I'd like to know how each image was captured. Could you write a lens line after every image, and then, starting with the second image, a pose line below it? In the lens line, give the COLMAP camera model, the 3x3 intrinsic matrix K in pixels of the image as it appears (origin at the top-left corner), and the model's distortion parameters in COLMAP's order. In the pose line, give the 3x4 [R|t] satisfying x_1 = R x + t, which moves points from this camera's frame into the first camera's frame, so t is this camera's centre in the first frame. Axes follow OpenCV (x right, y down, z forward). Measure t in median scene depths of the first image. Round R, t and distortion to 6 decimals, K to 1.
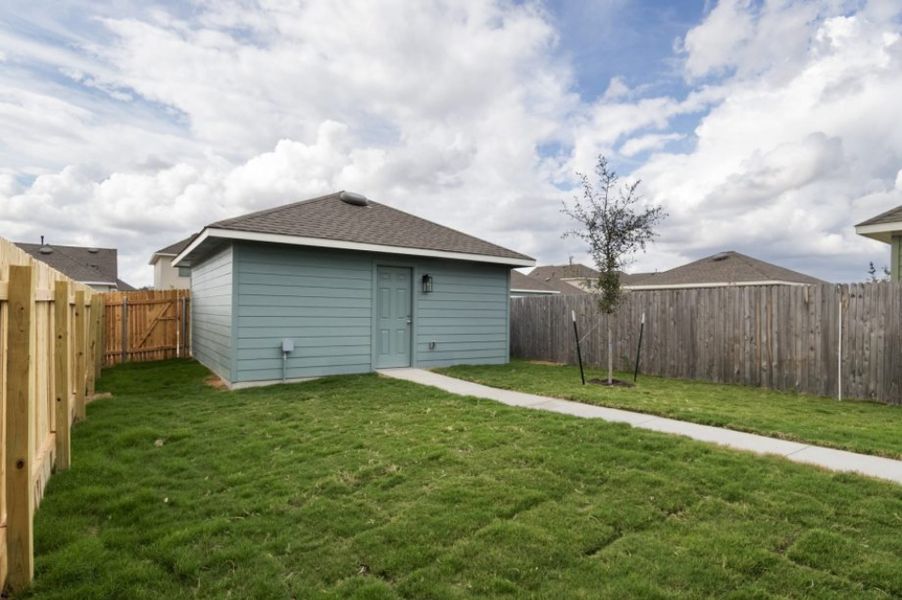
lens RADIAL K [[484.1, 0, 451.5], [0, 484.1, 313.3], [0, 0, 1]] dist [0.004165, -0.000168]
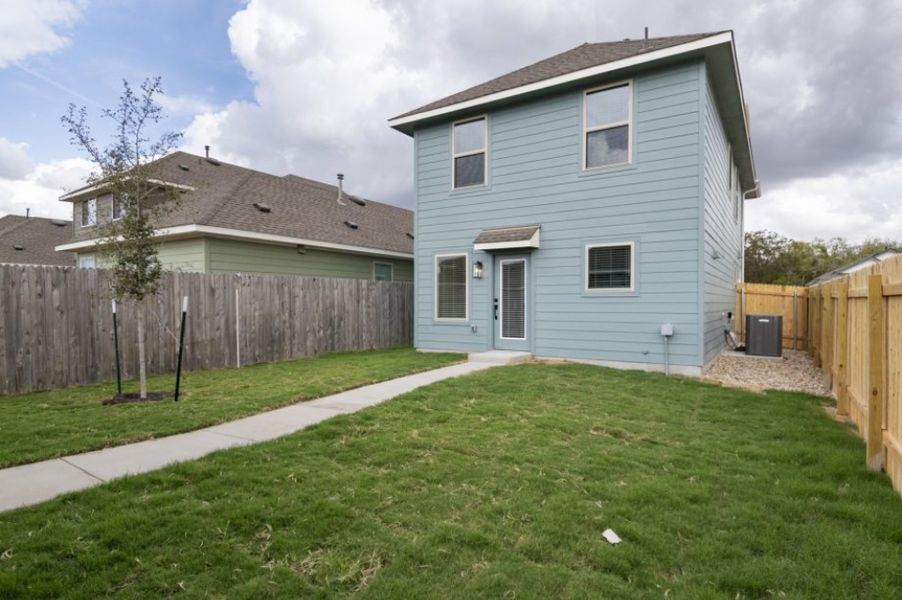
lens RADIAL K [[484.1, 0, 451.5], [0, 484.1, 313.3], [0, 0, 1]] dist [0.004165, -0.000168]
pose [[-0.376469, -0.033809, 0.925812, -0.517654], [-0.004292, 0.999387, 0.034751, -0.006096], [-0.926419, 0.009109, -0.376383, 0.903037]]
